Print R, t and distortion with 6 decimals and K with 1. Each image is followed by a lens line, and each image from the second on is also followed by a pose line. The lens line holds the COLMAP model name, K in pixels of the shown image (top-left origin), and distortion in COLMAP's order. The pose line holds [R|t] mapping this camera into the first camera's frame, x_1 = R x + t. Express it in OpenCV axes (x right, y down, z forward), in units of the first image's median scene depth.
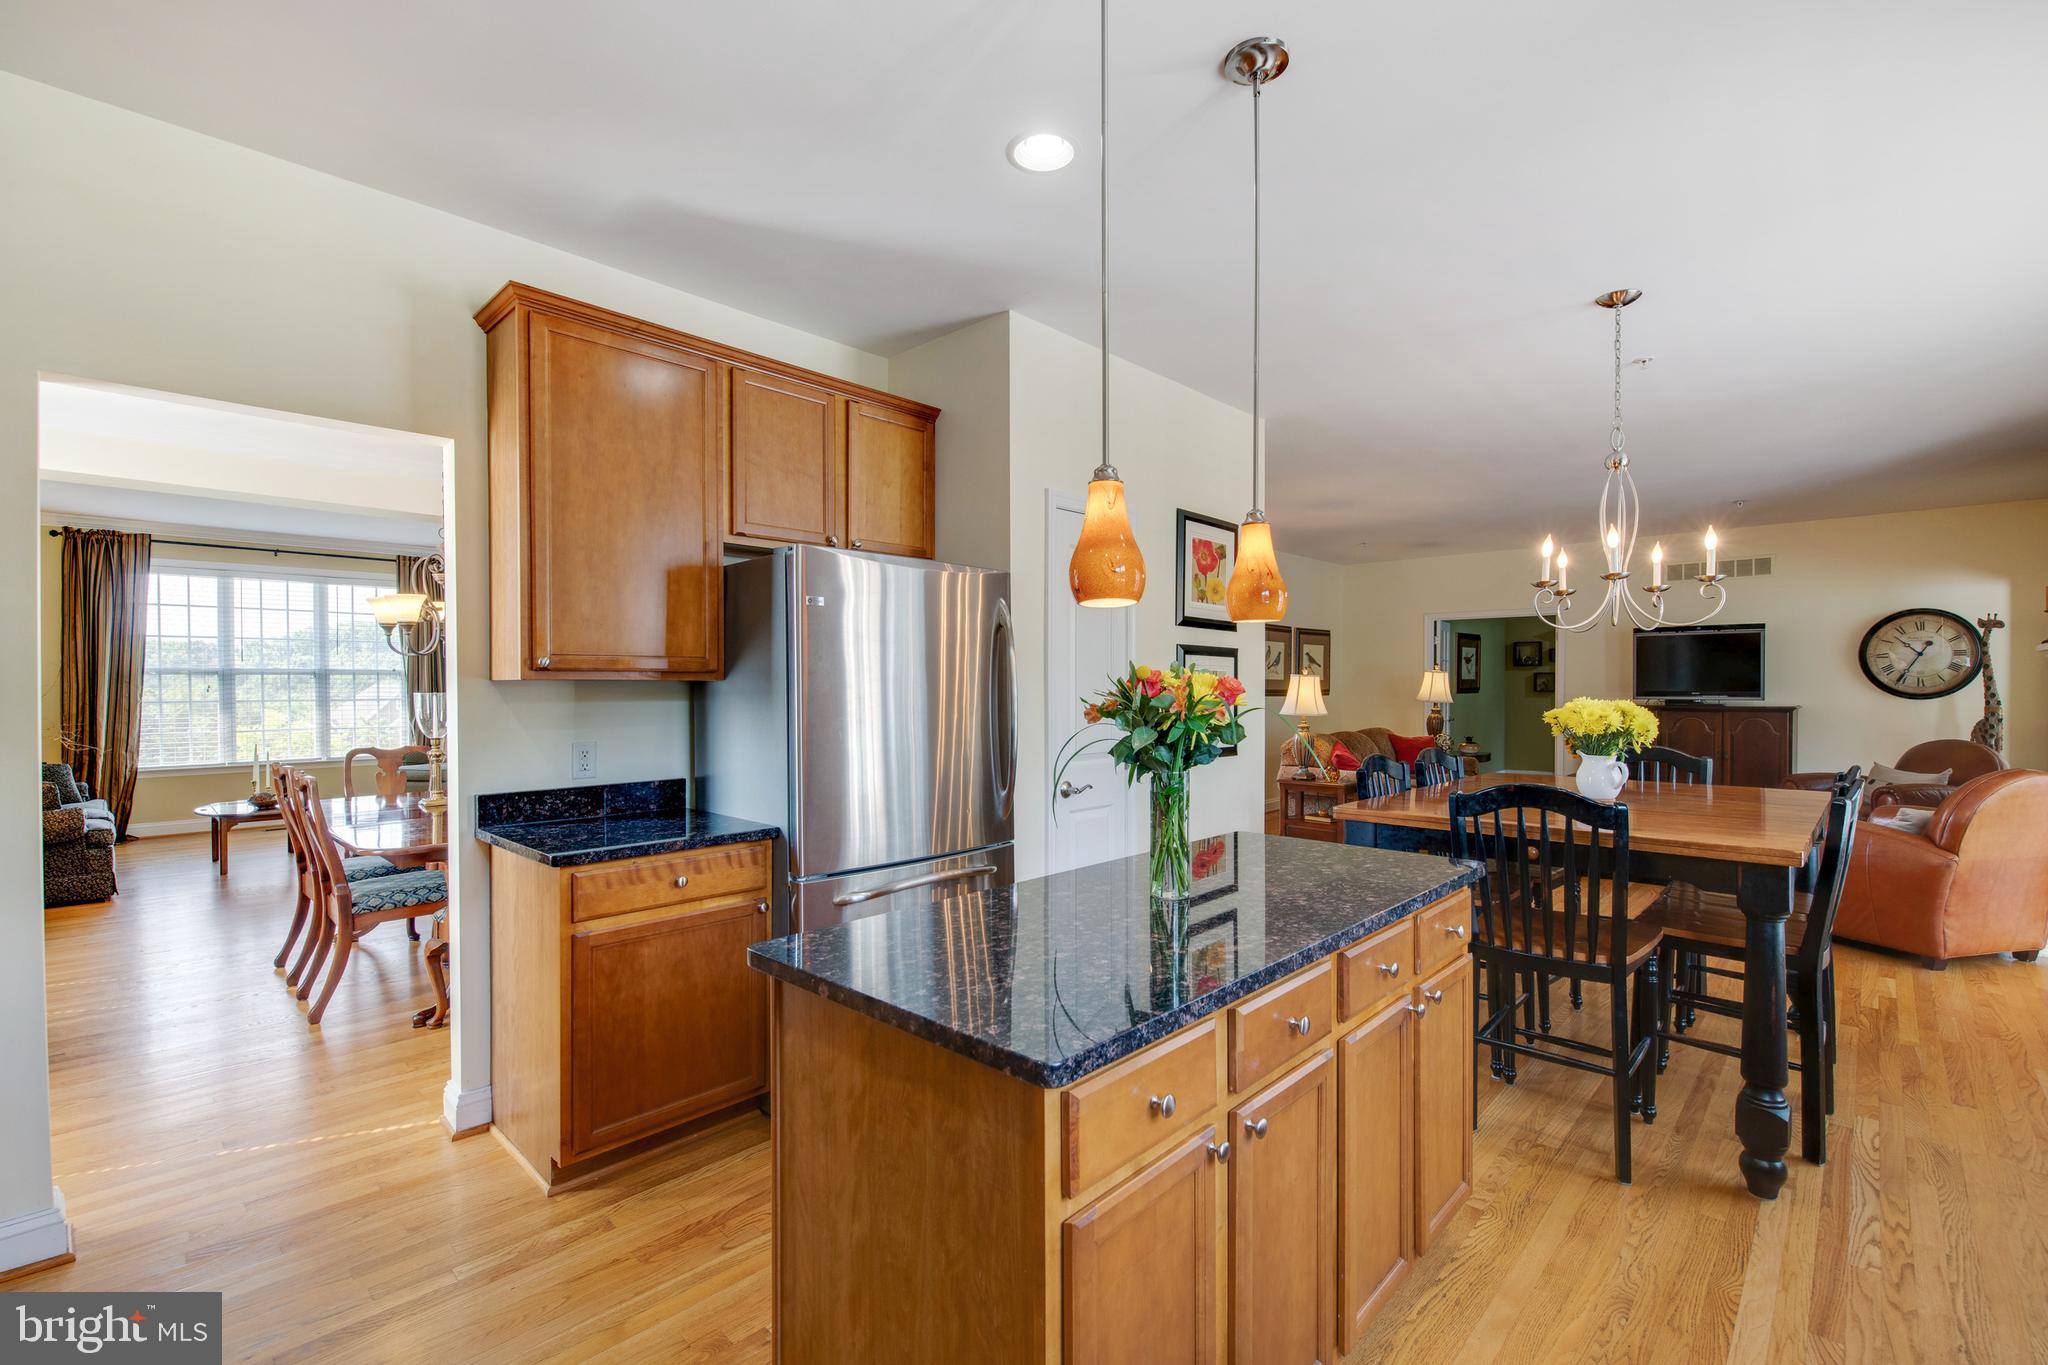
lens RADIAL K [[894.1, 0, 1024.4], [0, 894.1, 701.7], [0, 0, 1]] dist [-0.003856, -0.001196]
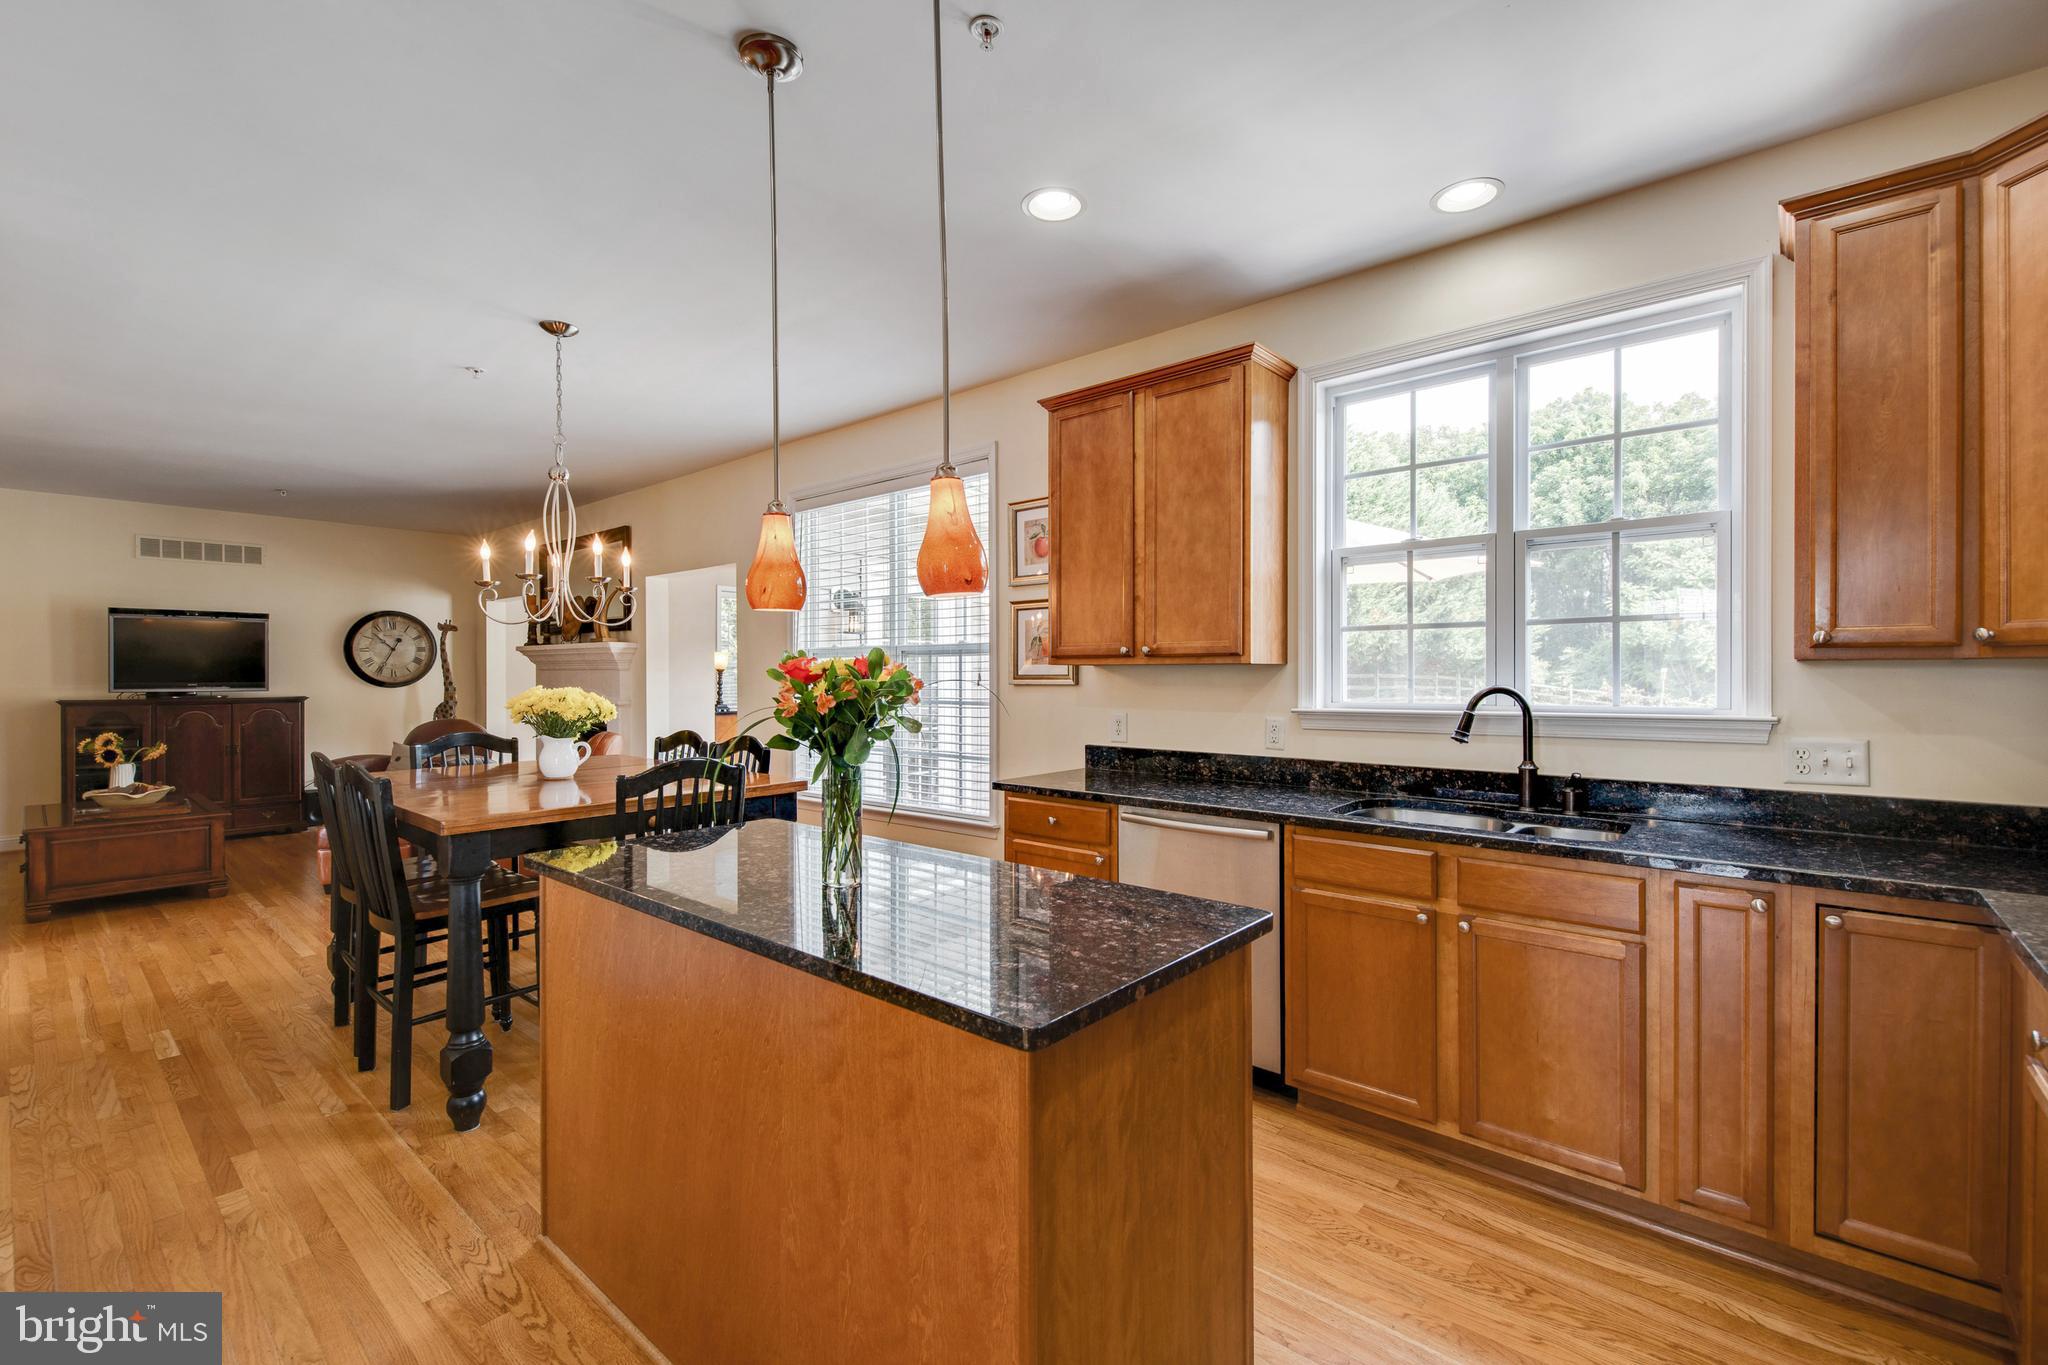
lens RADIAL K [[882.8, 0, 1033.8], [0, 882.8, 673.1], [0, 0, 1]] dist [0.002088, -0.000286]
pose [[-0.054666, 0.004166, 0.998496, -0.229261], [0.018841, 0.999818, -0.003140, -0.002391], [-0.998327, 0.018641, -0.054735, 0.229646]]
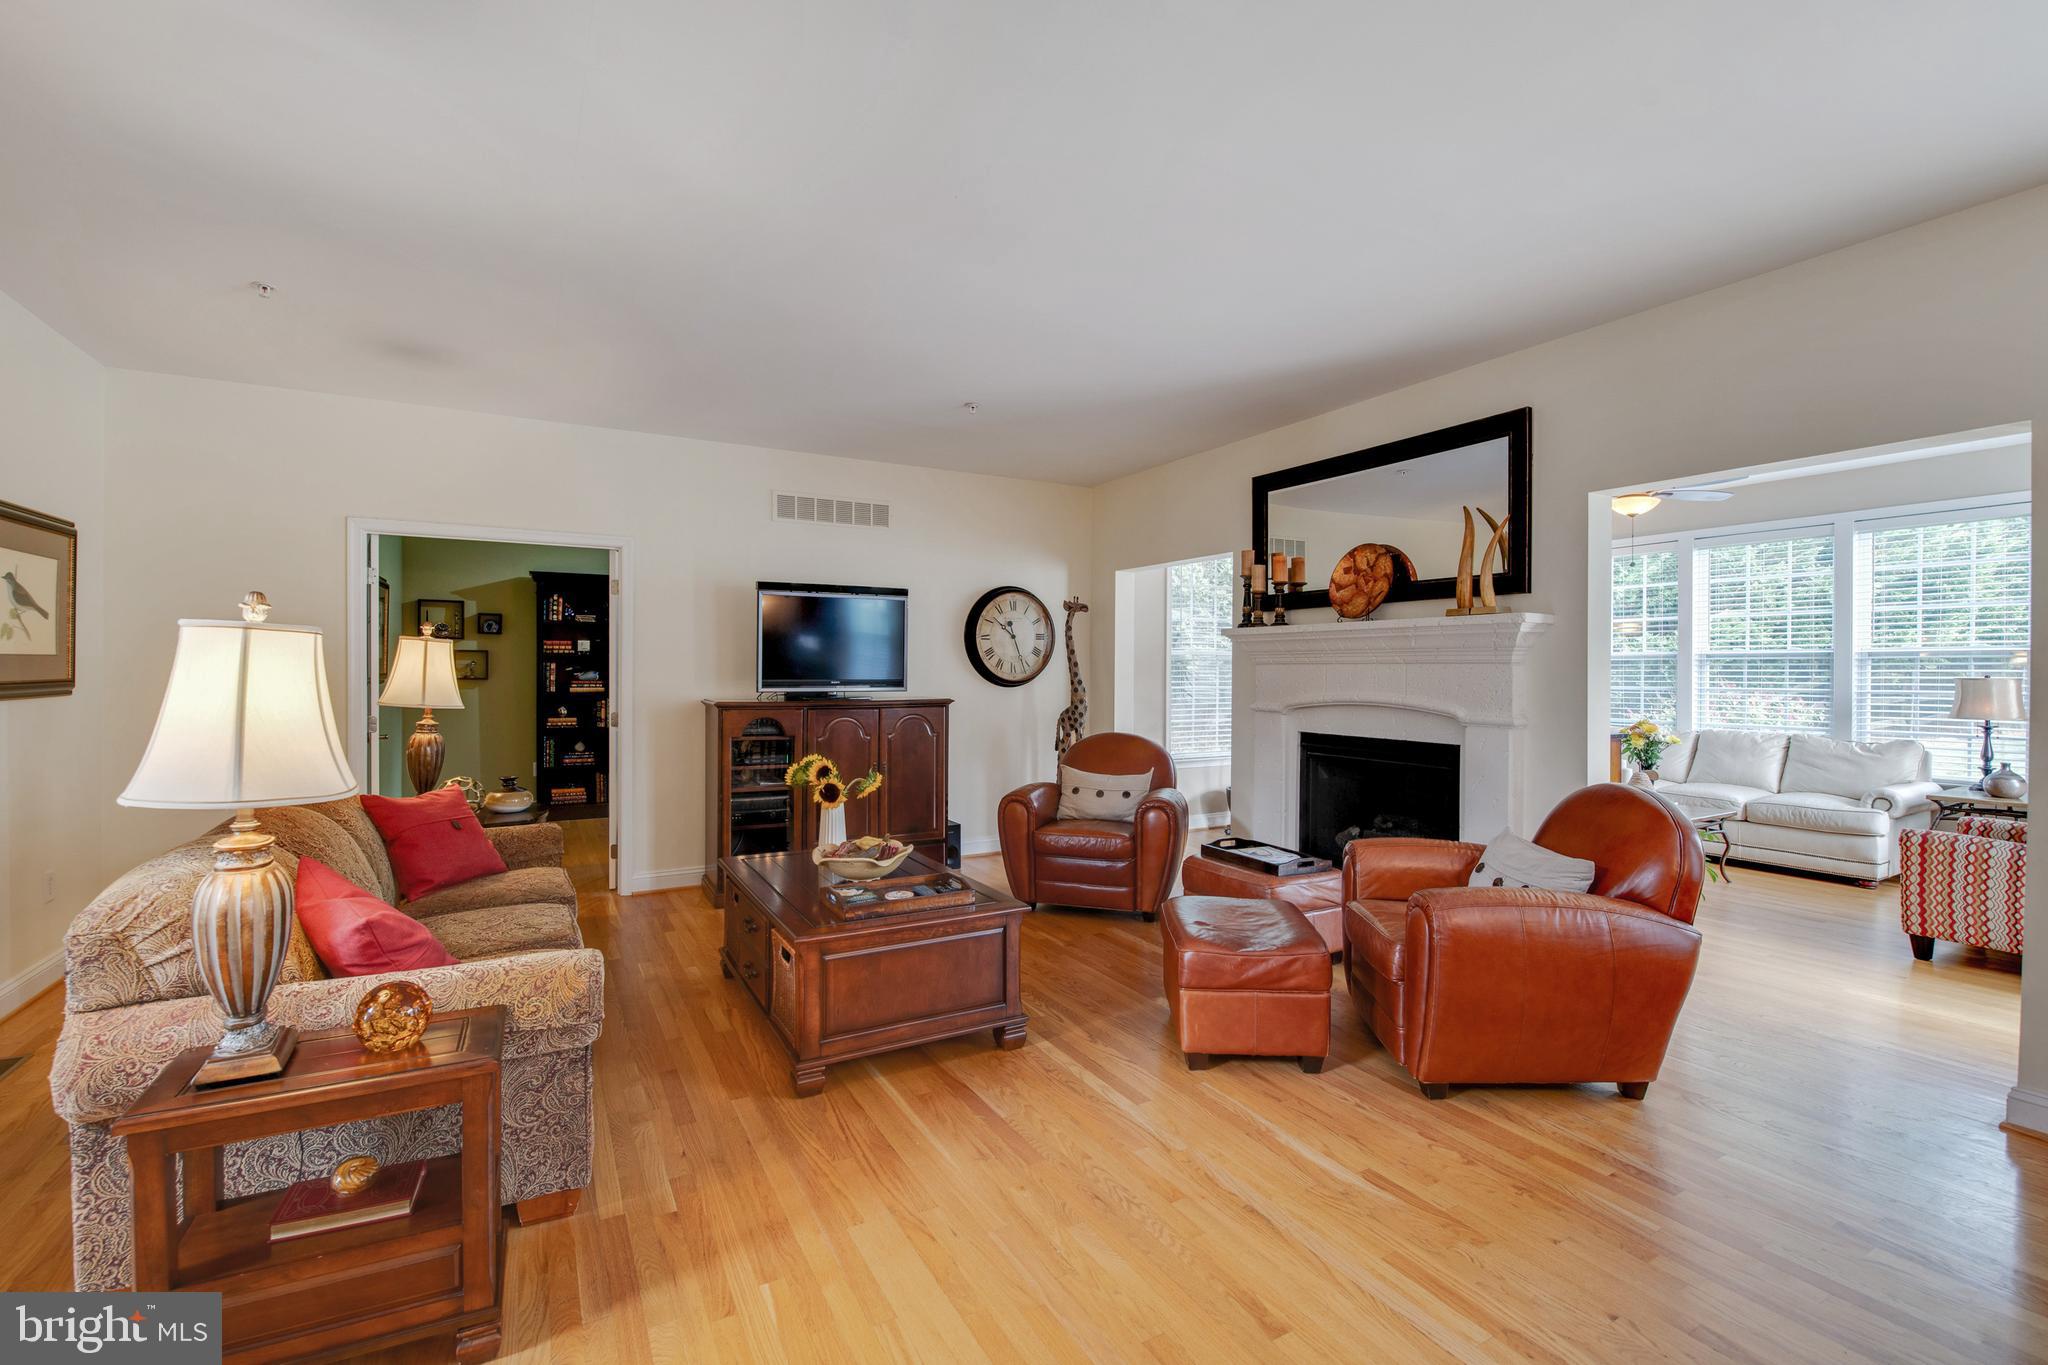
lens RADIAL K [[893.0, 0, 1023.5], [0, 893.0, 675.1], [0, 0, 1]] dist [0.000480, -0.008509]
pose [[0.297700, -0.002674, 0.954656, 0.157259], [0.013500, 0.999908, -0.001409, -0.014190], [-0.954564, 0.013308, 0.297709, 0.773544]]
